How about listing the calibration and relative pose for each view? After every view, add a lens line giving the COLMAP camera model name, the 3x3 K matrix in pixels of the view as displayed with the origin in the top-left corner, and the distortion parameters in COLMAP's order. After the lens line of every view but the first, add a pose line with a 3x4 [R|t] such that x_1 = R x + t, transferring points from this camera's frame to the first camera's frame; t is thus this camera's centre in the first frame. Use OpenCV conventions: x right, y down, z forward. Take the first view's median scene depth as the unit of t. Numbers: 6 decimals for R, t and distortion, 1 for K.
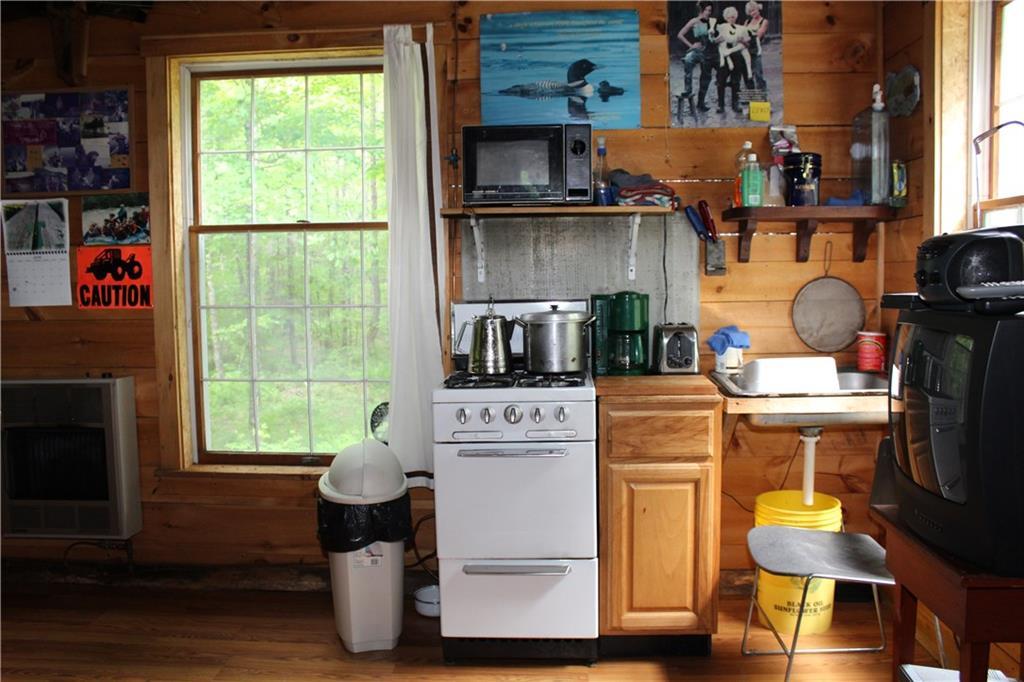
lens RADIAL K [[864.7, 0, 509.6], [0, 864.7, 342.2], [0, 0, 1]] dist [-0.116535, 0.071354]
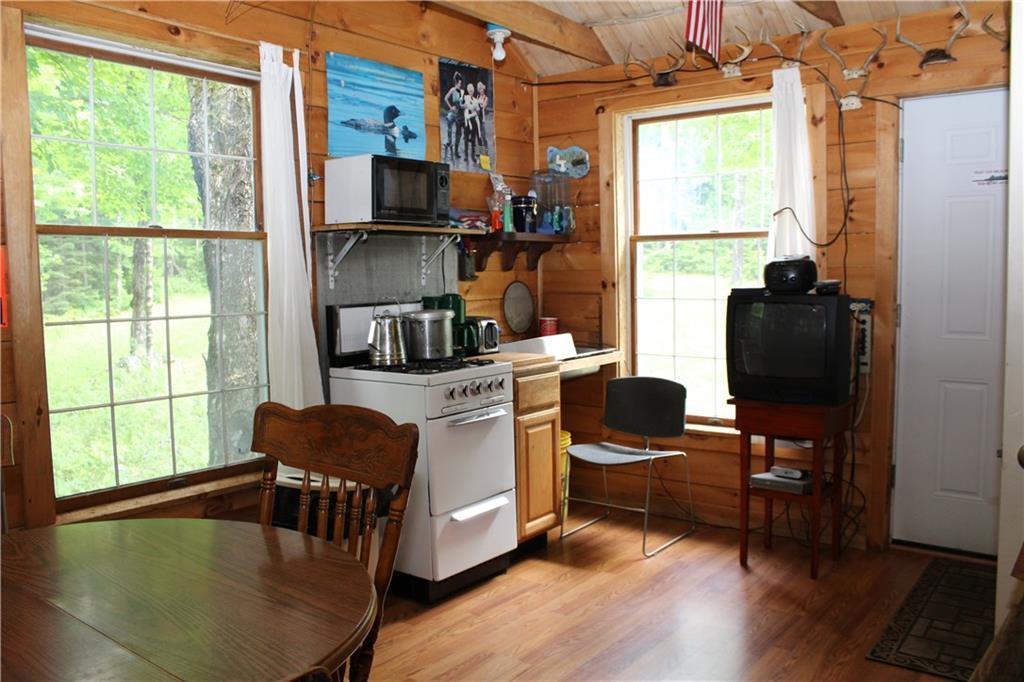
lens RADIAL K [[864.7, 0, 511.9], [0, 864.7, 345.6], [0, 0, 1]] dist [-0.116535, 0.071354]
pose [[0.568106, -0.064333, 0.820437, -1.702386], [0.081271, 0.996452, 0.021860, -0.004226], [-0.818932, 0.054258, 0.571319, 0.363965]]
